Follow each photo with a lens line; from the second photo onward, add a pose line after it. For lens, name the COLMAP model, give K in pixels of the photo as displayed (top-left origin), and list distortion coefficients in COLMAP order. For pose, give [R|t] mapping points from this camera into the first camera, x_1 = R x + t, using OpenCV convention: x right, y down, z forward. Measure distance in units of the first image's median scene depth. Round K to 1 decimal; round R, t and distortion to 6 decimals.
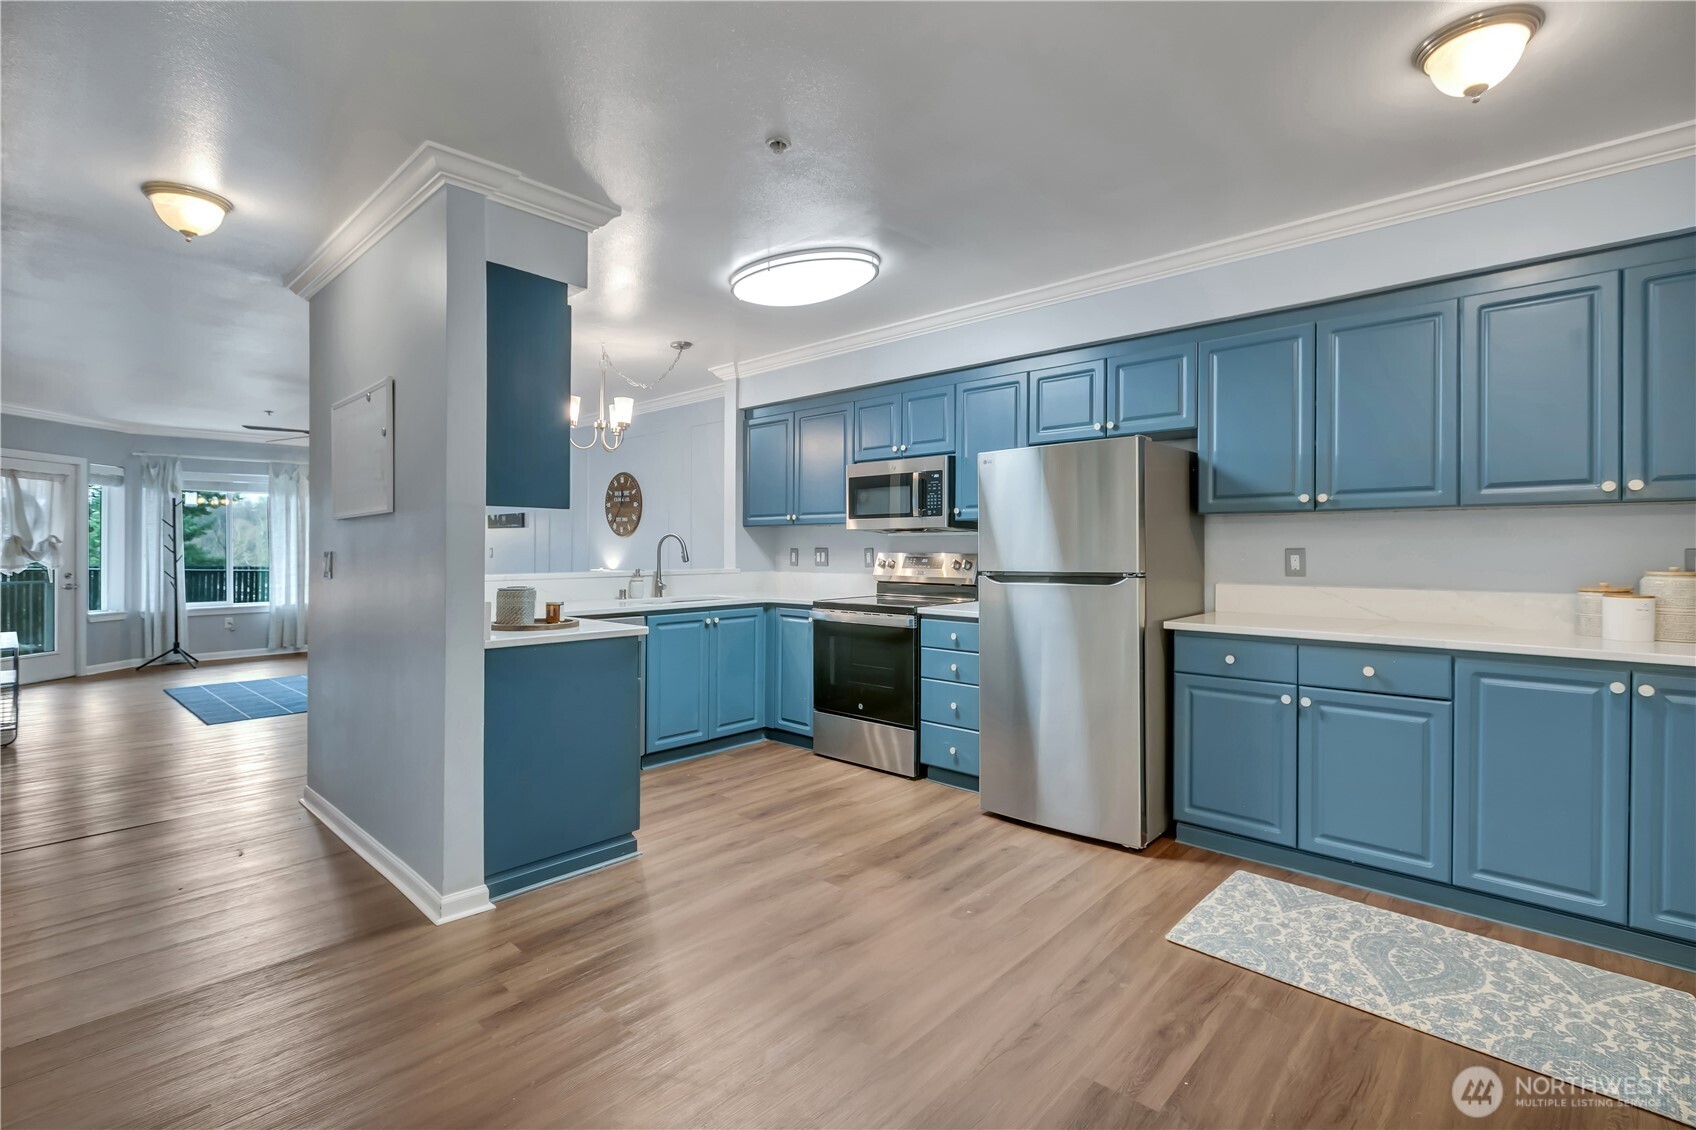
lens RADIAL K [[775.7, 0, 851.3], [0, 775.7, 550.9], [0, 0, 1]] dist [-0.002404, -0.000673]
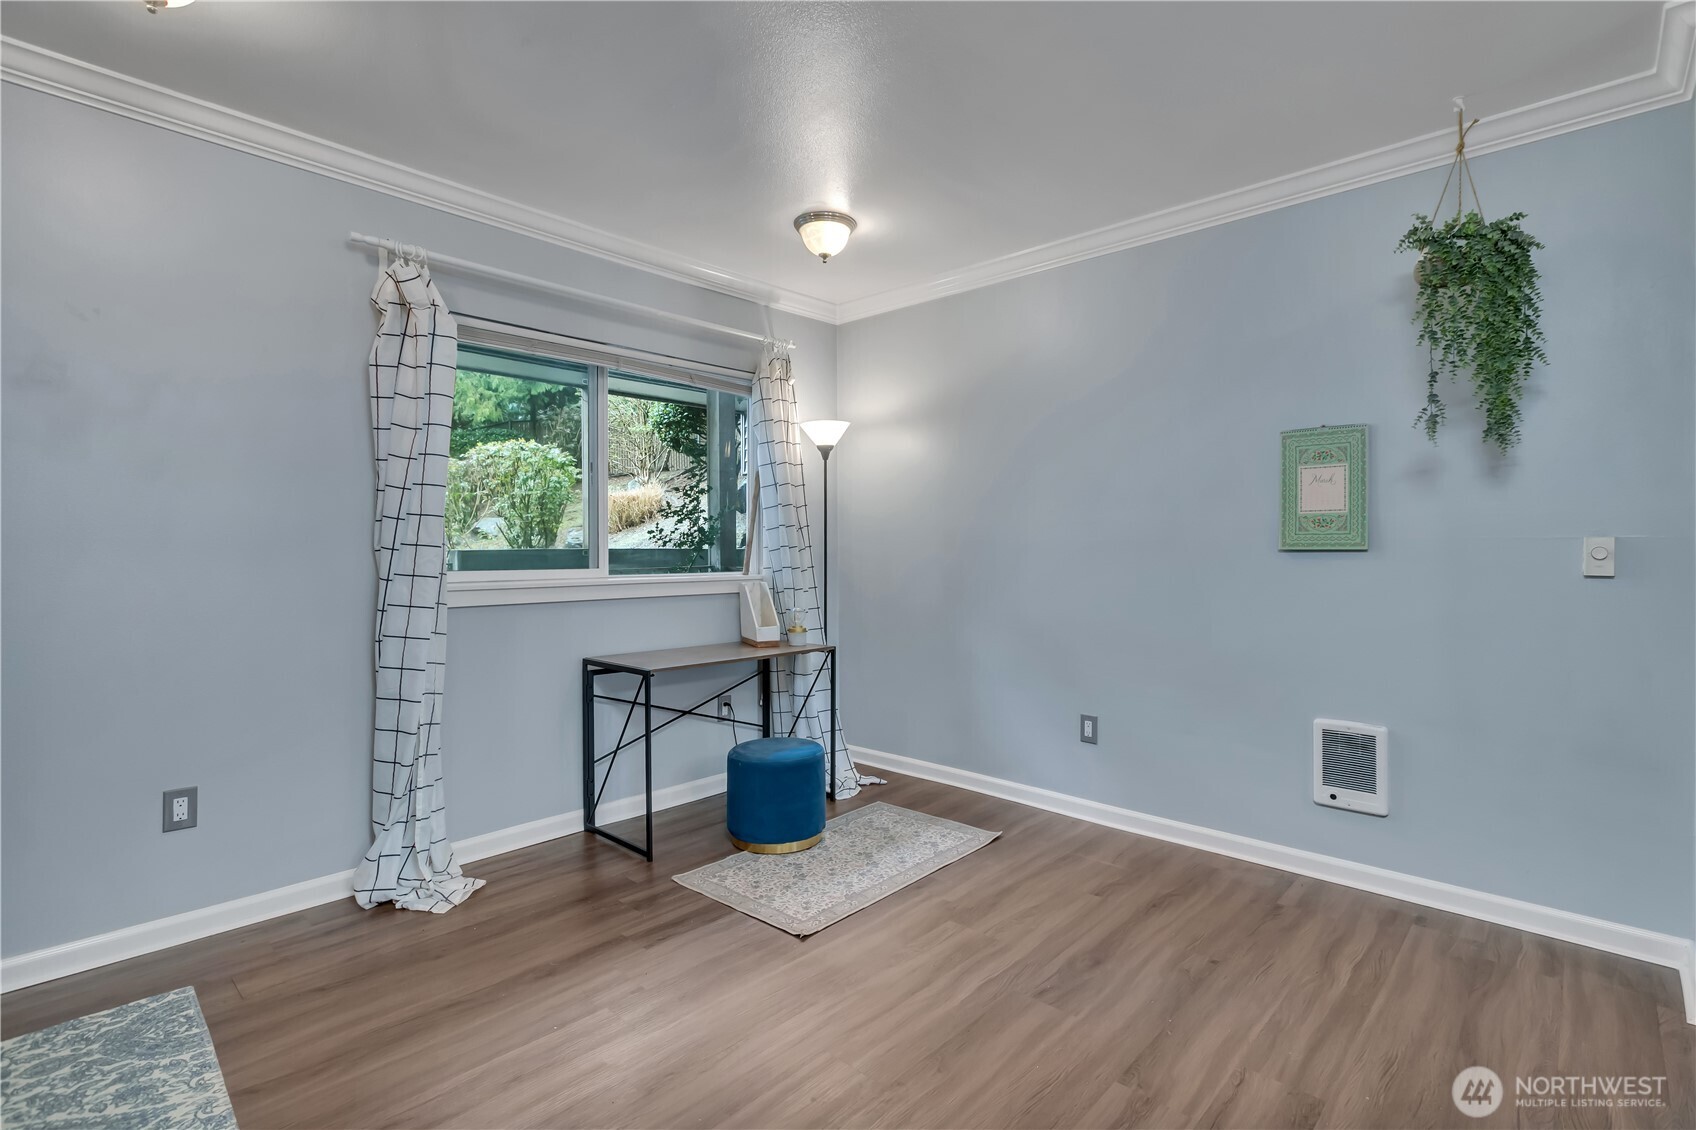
lens RADIAL K [[798.4, 0, 864.7], [0, 798.4, 546.5], [0, 0, 1]] dist [-0.001249, 0.000241]
pose [[-0.999995, -0.000202, -0.003054, 0.004326], [-0.000220, 0.999983, 0.005837, 0.007369], [0.003053, 0.005838, -0.999978, 0.909250]]
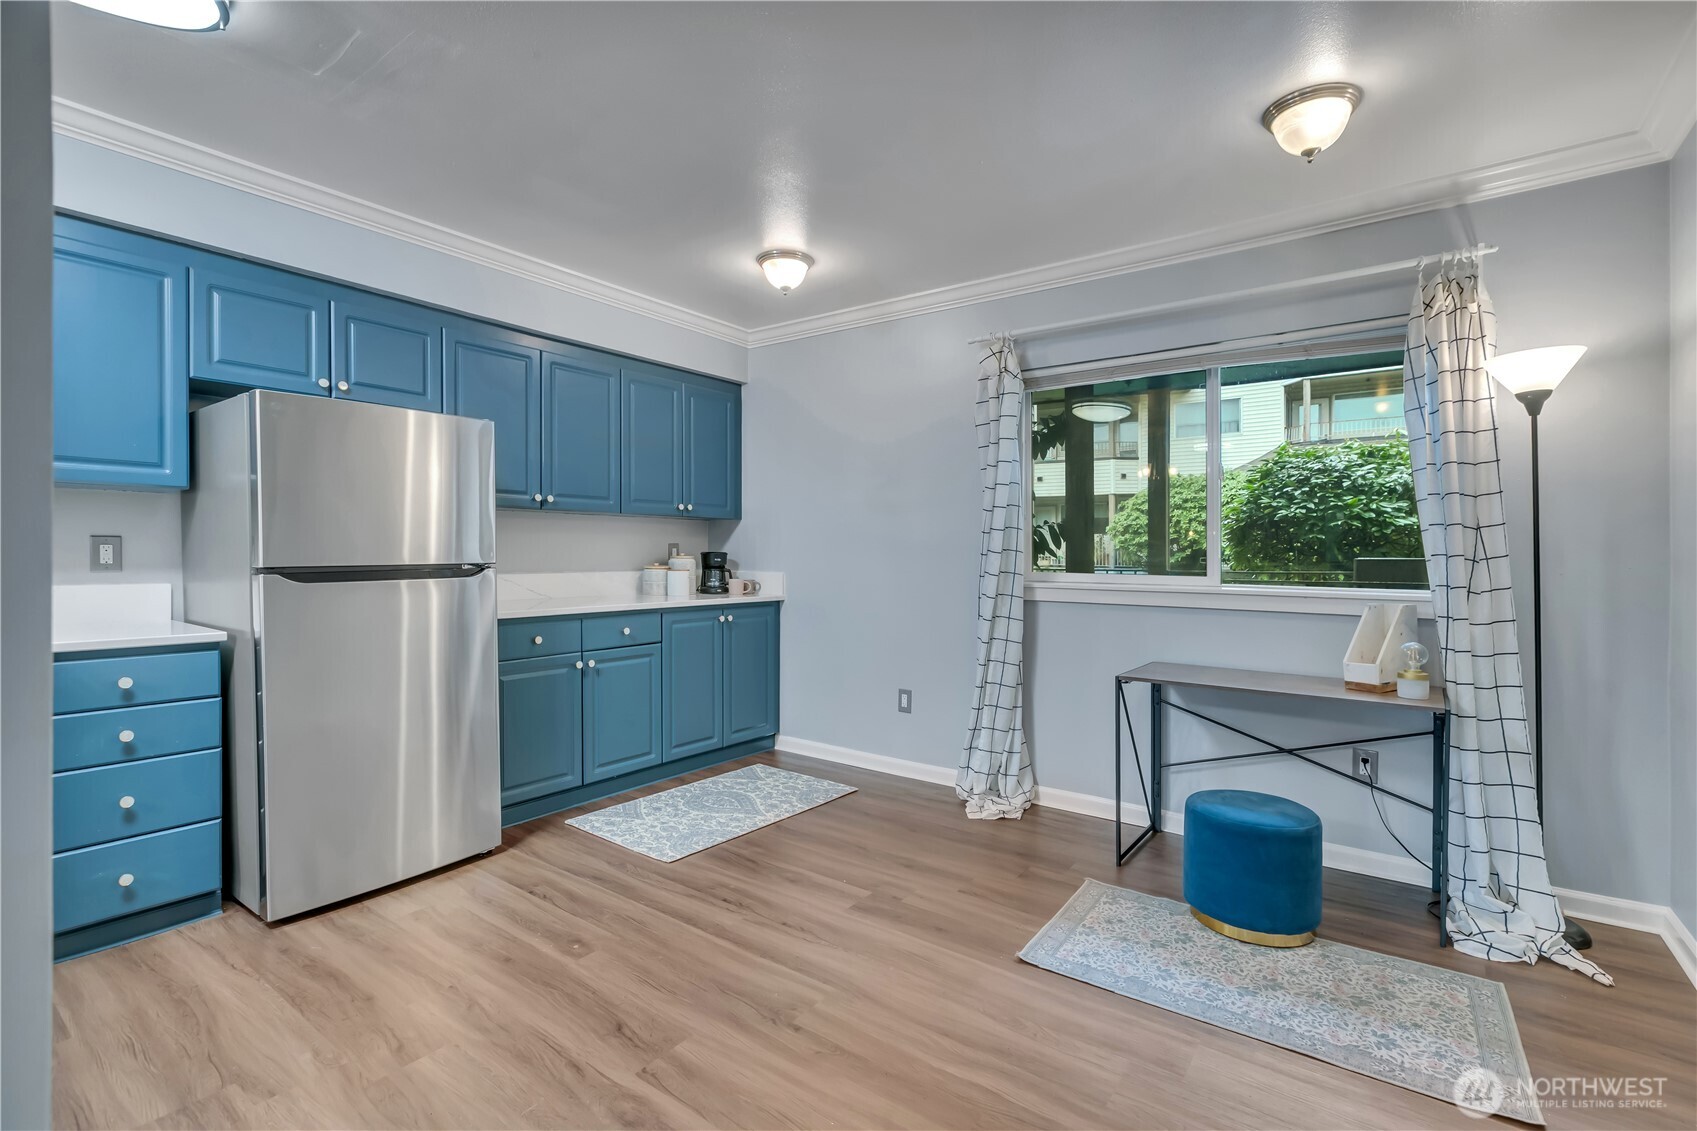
lens RADIAL K [[768.6, 0, 852.3], [0, 768.6, 558.6], [0, 0, 1]] dist [0.000096, 0.000061]
pose [[-0.109358, -0.007883, 0.993971, -0.476665], [-0.000720, 0.999969, 0.007851, 0.011446], [-0.994002, 0.000143, -0.109360, 0.500258]]
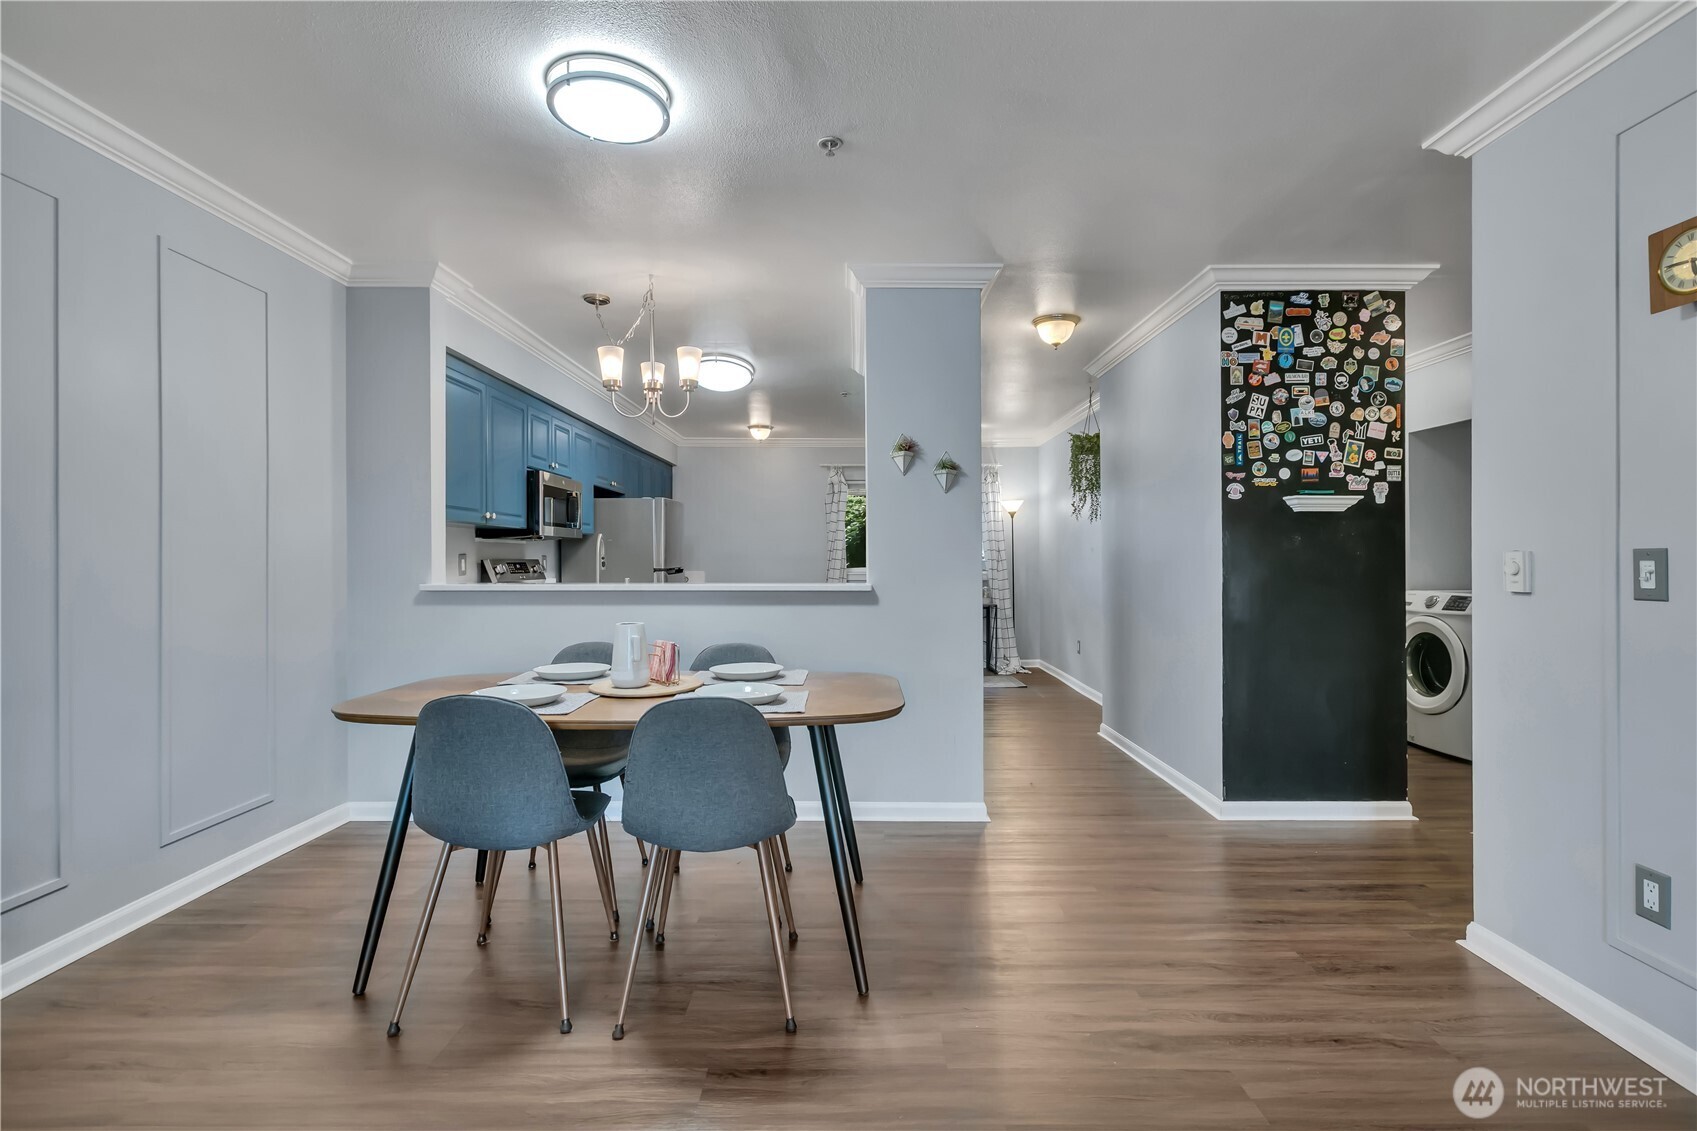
lens RADIAL K [[796.1, 0, 852.4], [0, 796.1, 571.1], [0, 0, 1]] dist [0.003568, -0.000168]
pose [[-0.674699, -0.011217, 0.738008, -1.198495], [0.004159, 0.999811, 0.018999, 0.002176], [-0.738081, 0.015888, -0.674525, 1.624152]]
